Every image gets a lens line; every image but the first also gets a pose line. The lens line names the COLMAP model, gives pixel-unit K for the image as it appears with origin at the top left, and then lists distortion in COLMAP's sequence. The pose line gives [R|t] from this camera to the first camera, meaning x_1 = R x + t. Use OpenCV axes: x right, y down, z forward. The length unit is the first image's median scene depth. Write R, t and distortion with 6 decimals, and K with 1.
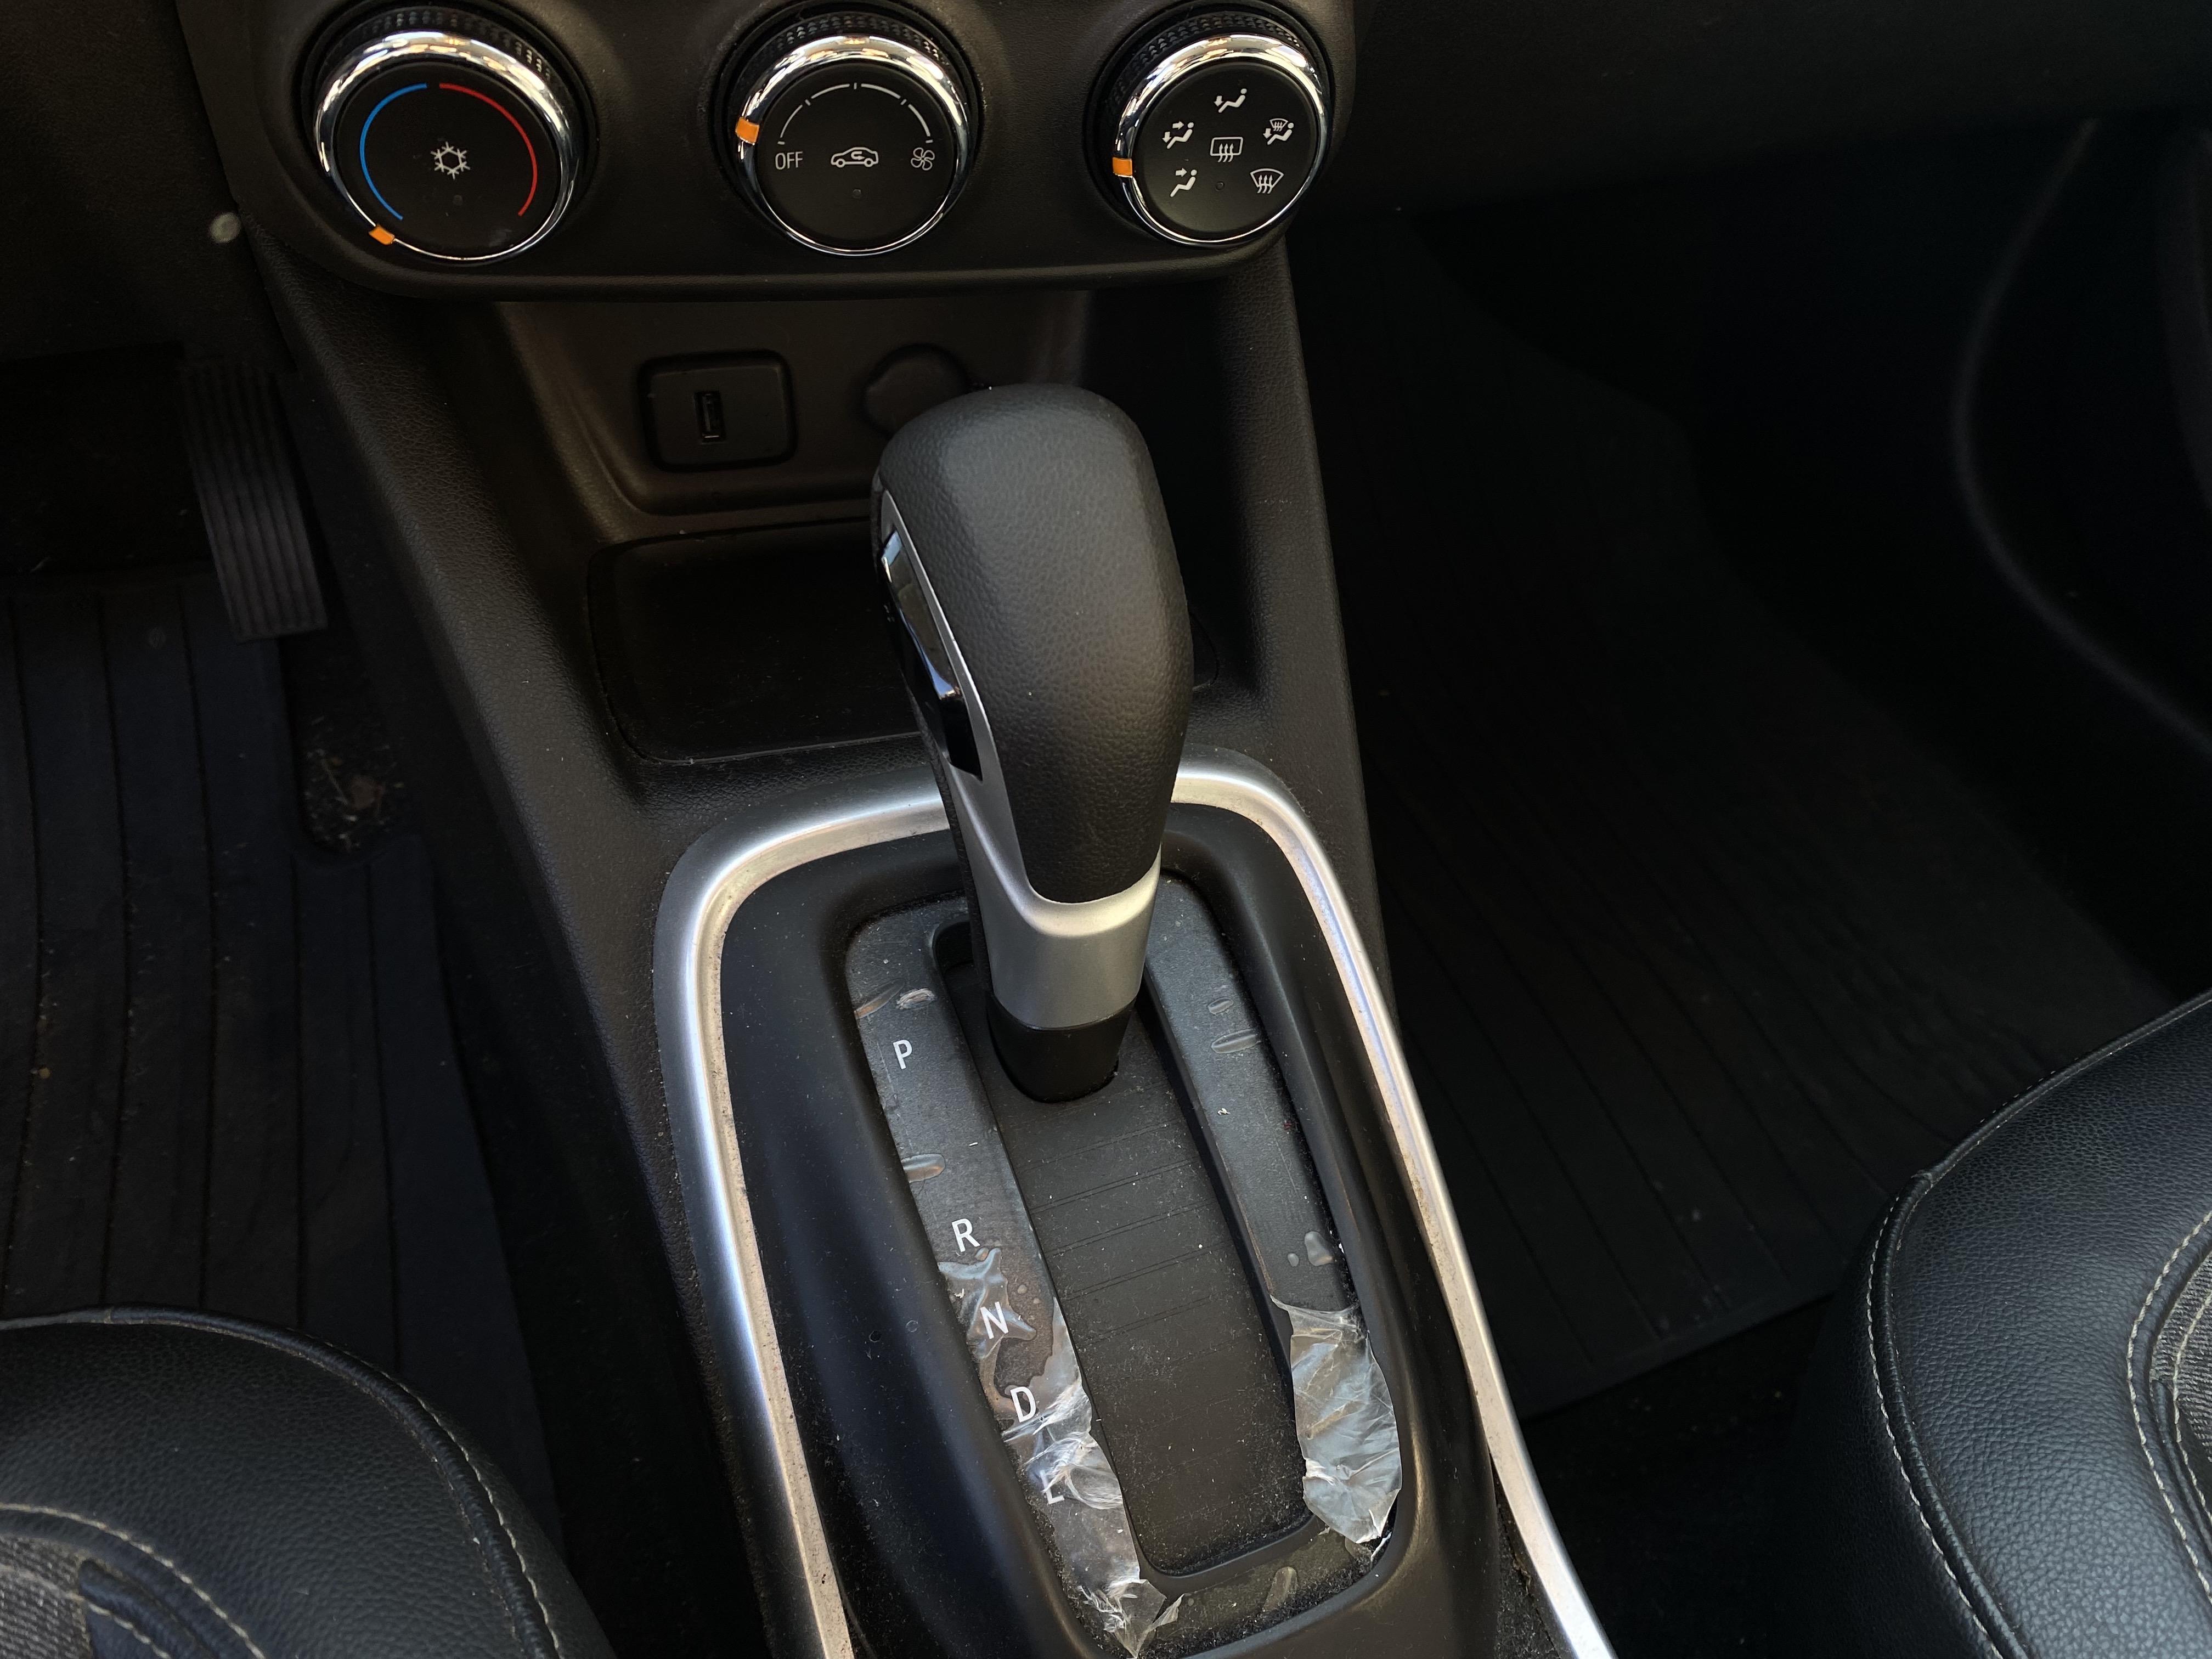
lens RADIAL K [[1776.9, 0, 1094.2], [0, 1776.9, 814.4], [0, 0, 1]] dist [0.005069, -0.008067]
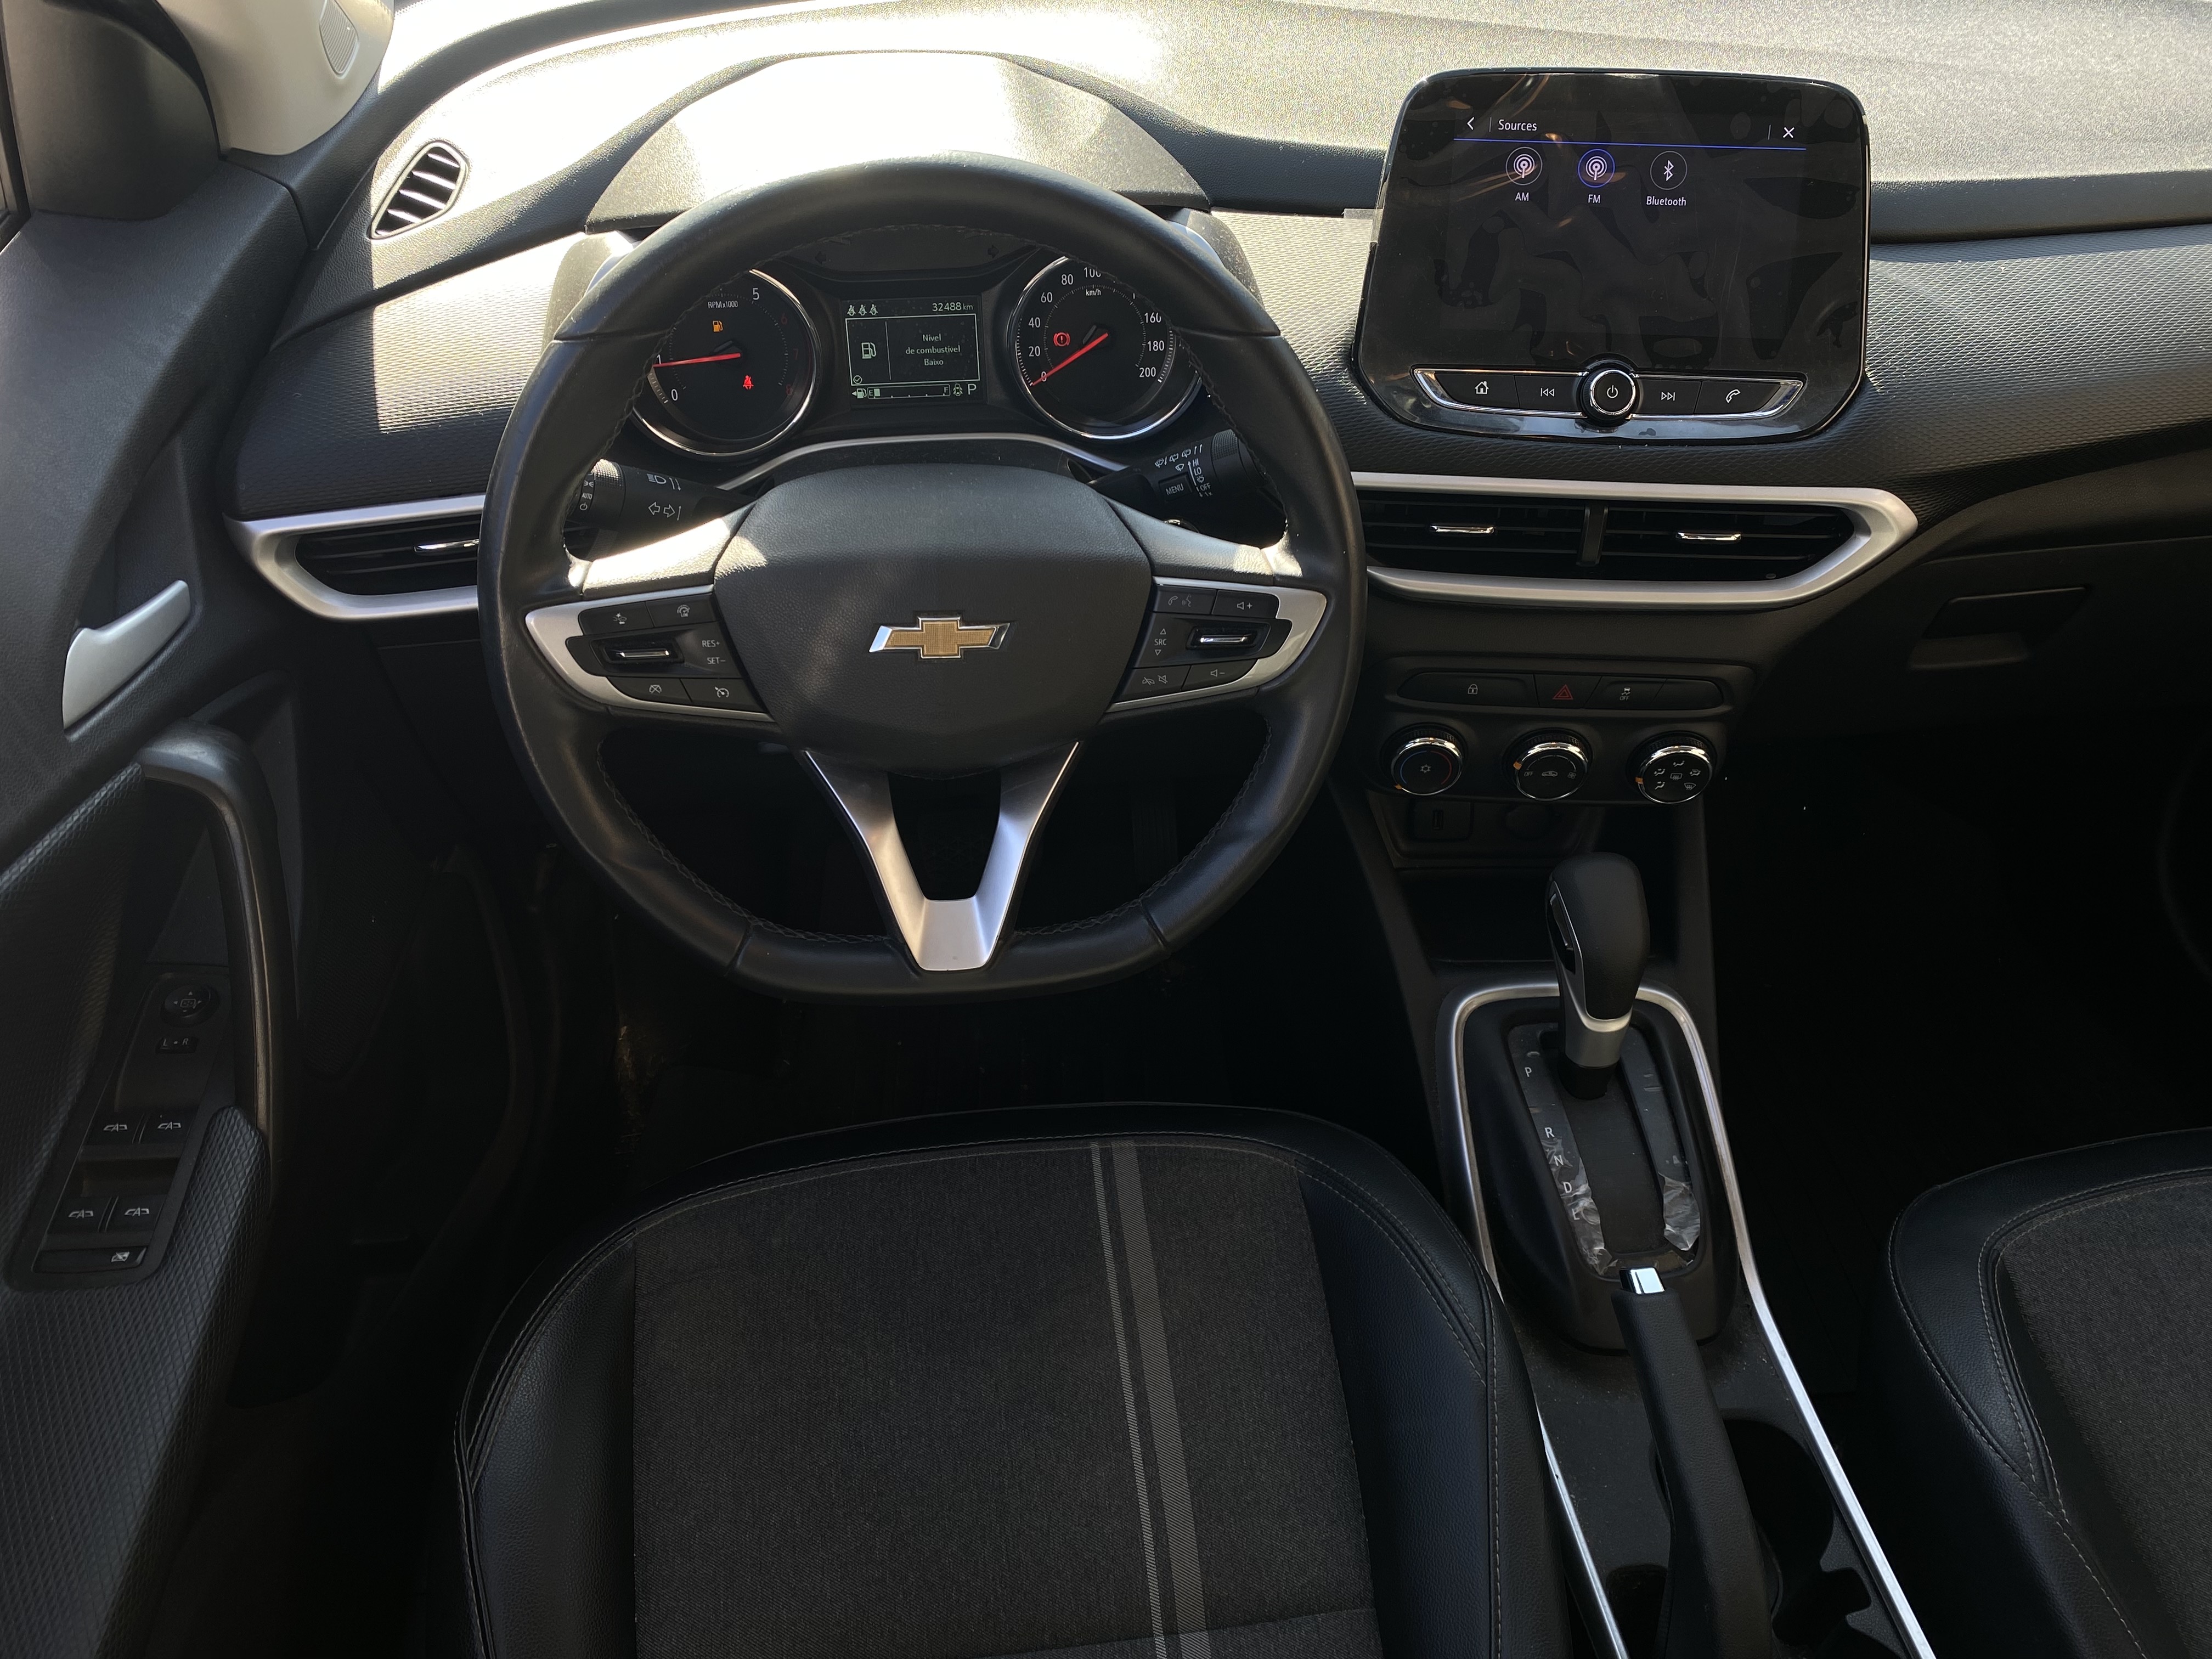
lens RADIAL K [[1776.9, 0, 1100.9], [0, 1776.9, 819.4], [0, 0, 1]] dist [0.005069, -0.008067]
pose [[0.966502, 0.094956, -0.238450, -0.142649], [-0.130750, 0.981614, -0.139065, 0.244534], [0.220860, 0.165584, 0.961147, -2.100737]]
